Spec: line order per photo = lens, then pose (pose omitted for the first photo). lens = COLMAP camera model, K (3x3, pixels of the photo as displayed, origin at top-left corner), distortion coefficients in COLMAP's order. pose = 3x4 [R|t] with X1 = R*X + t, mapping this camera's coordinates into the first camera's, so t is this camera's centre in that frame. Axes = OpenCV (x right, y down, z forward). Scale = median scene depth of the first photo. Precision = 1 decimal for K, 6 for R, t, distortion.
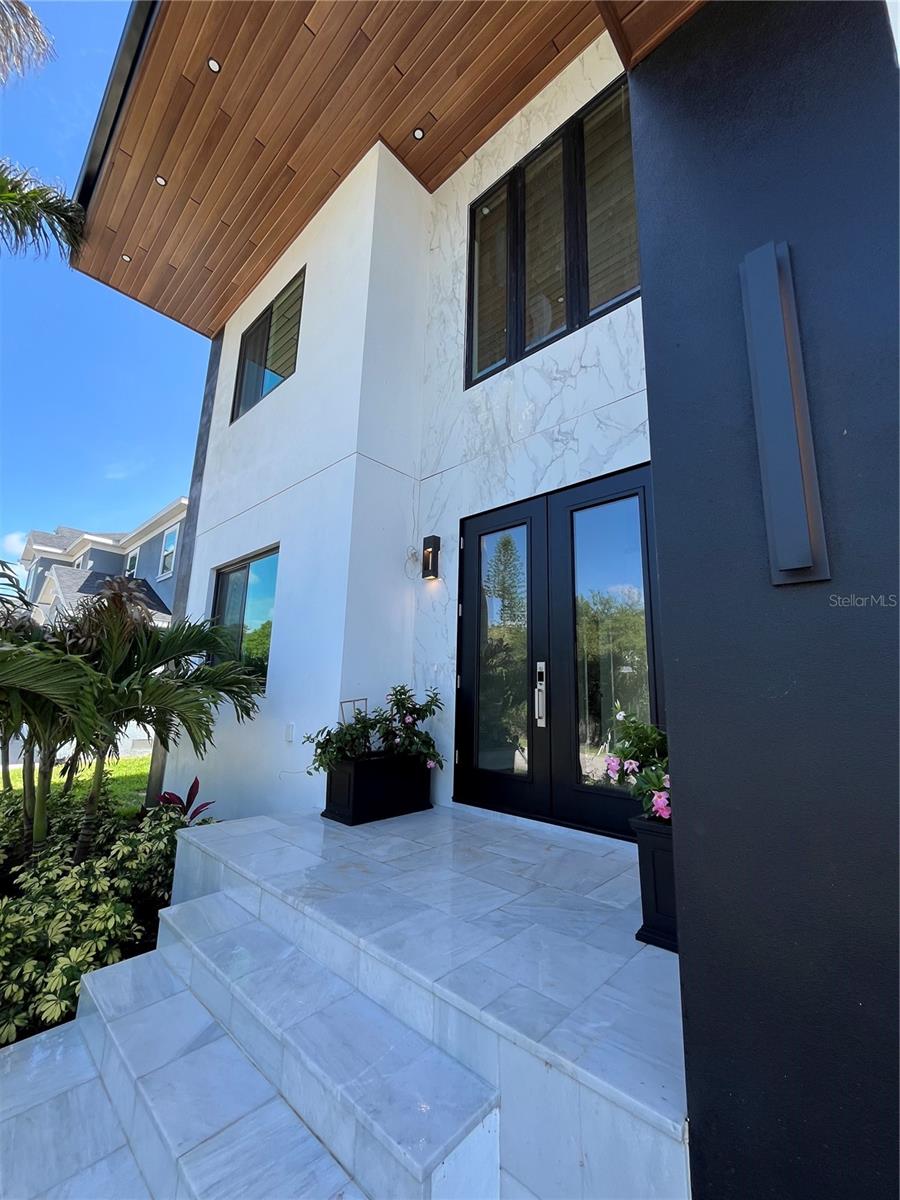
lens RADIAL K [[487.0, 0, 455.6], [0, 487.0, 595.0], [0, 0, 1]] dist [-0.002646, 0.000169]
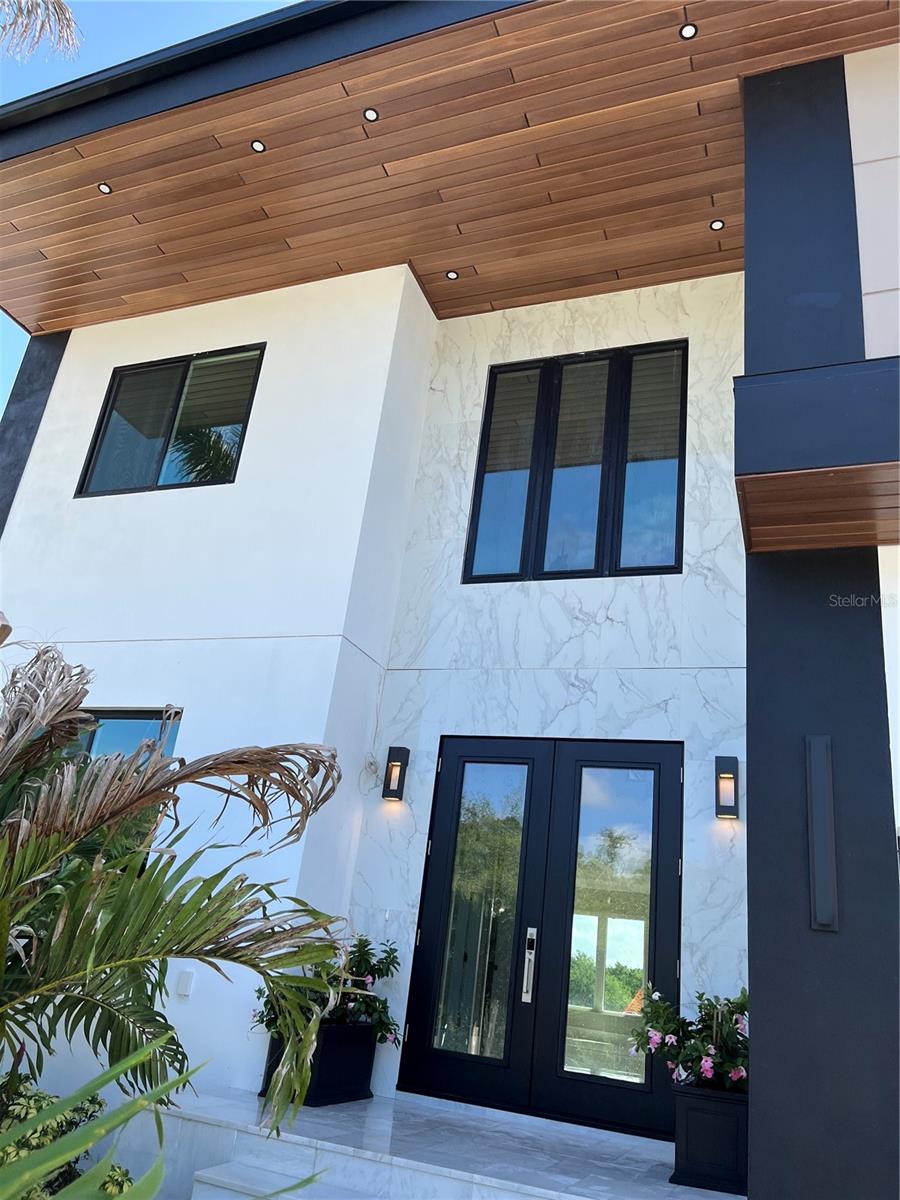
lens RADIAL K [[906.2, 0, 450.0], [0, 906.2, 600.0], [0, 0, 1]] dist [0.070211, -0.085002]
pose [[0.923919, 0.223157, 0.310764, -0.554526], [-0.170318, 0.967249, -0.188208, -0.094842], [-0.342585, 0.120960, 0.931667, -0.544583]]
